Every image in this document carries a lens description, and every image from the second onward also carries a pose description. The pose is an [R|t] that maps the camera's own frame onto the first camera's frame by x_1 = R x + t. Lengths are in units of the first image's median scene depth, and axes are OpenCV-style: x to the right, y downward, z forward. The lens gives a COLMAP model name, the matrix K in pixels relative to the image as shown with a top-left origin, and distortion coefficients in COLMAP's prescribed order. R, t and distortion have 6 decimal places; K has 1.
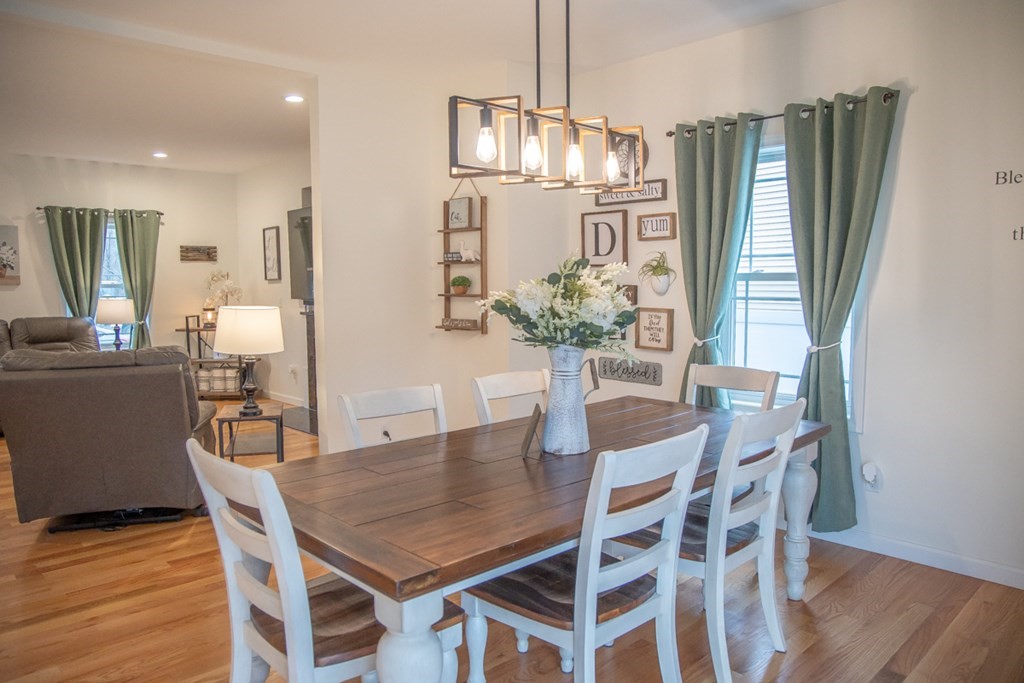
lens RADIAL K [[699.7, 0, 512.0], [0, 699.7, 341.5], [0, 0, 1]] dist [-0.099522, 0.057050]
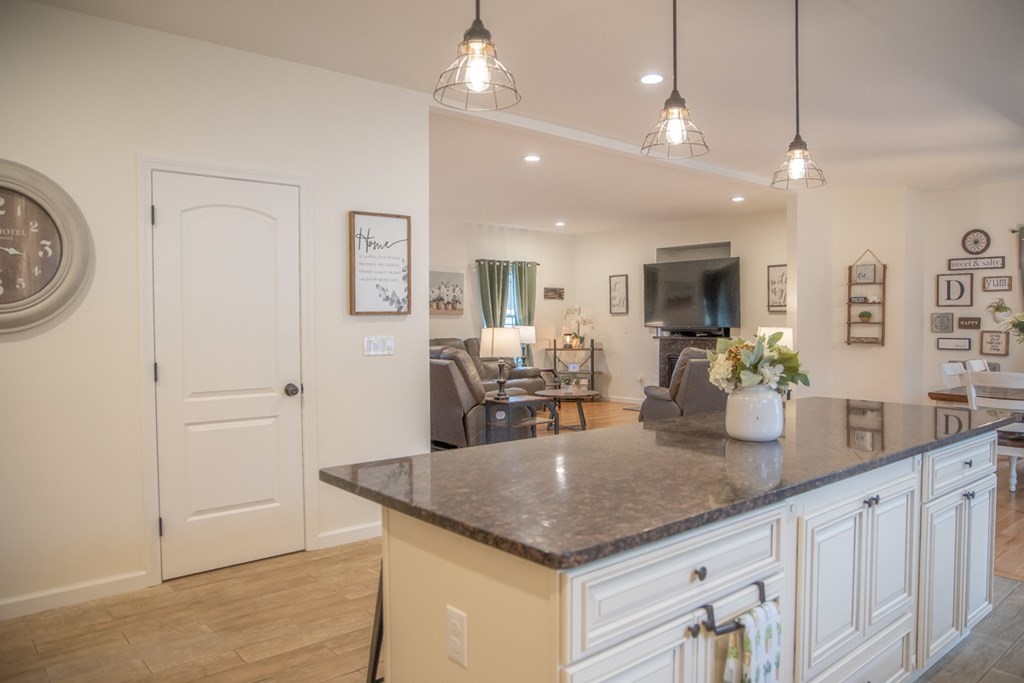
lens RADIAL K [[699.7, 0, 512.0], [0, 699.7, 341.5], [0, 0, 1]] dist [-0.099522, 0.057050]
pose [[0.998257, 0.006861, -0.058619, -0.819563], [-0.009990, 0.998531, -0.053263, 0.072864], [0.058168, 0.053755, 0.996858, -0.668857]]
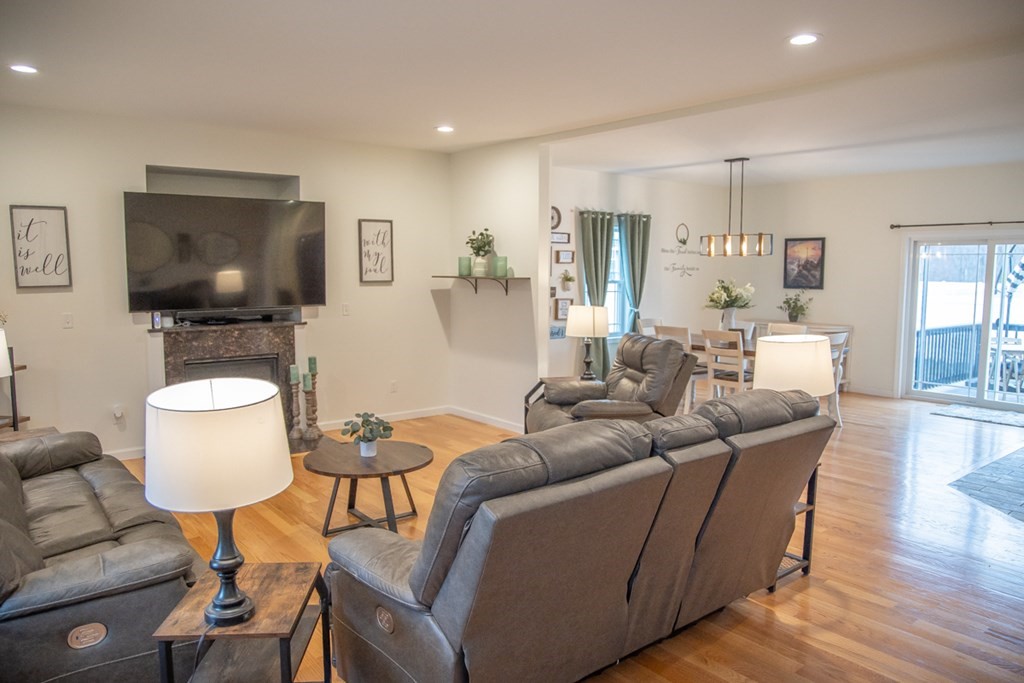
lens RADIAL K [[699.7, 0, 512.0], [0, 699.7, 341.5], [0, 0, 1]] dist [-0.099522, 0.057050]
pose [[0.098384, -0.103904, 0.989709, -1.635644], [0.075259, 0.992463, 0.096712, -0.118153], [-0.992299, 0.064970, 0.105462, 0.873977]]
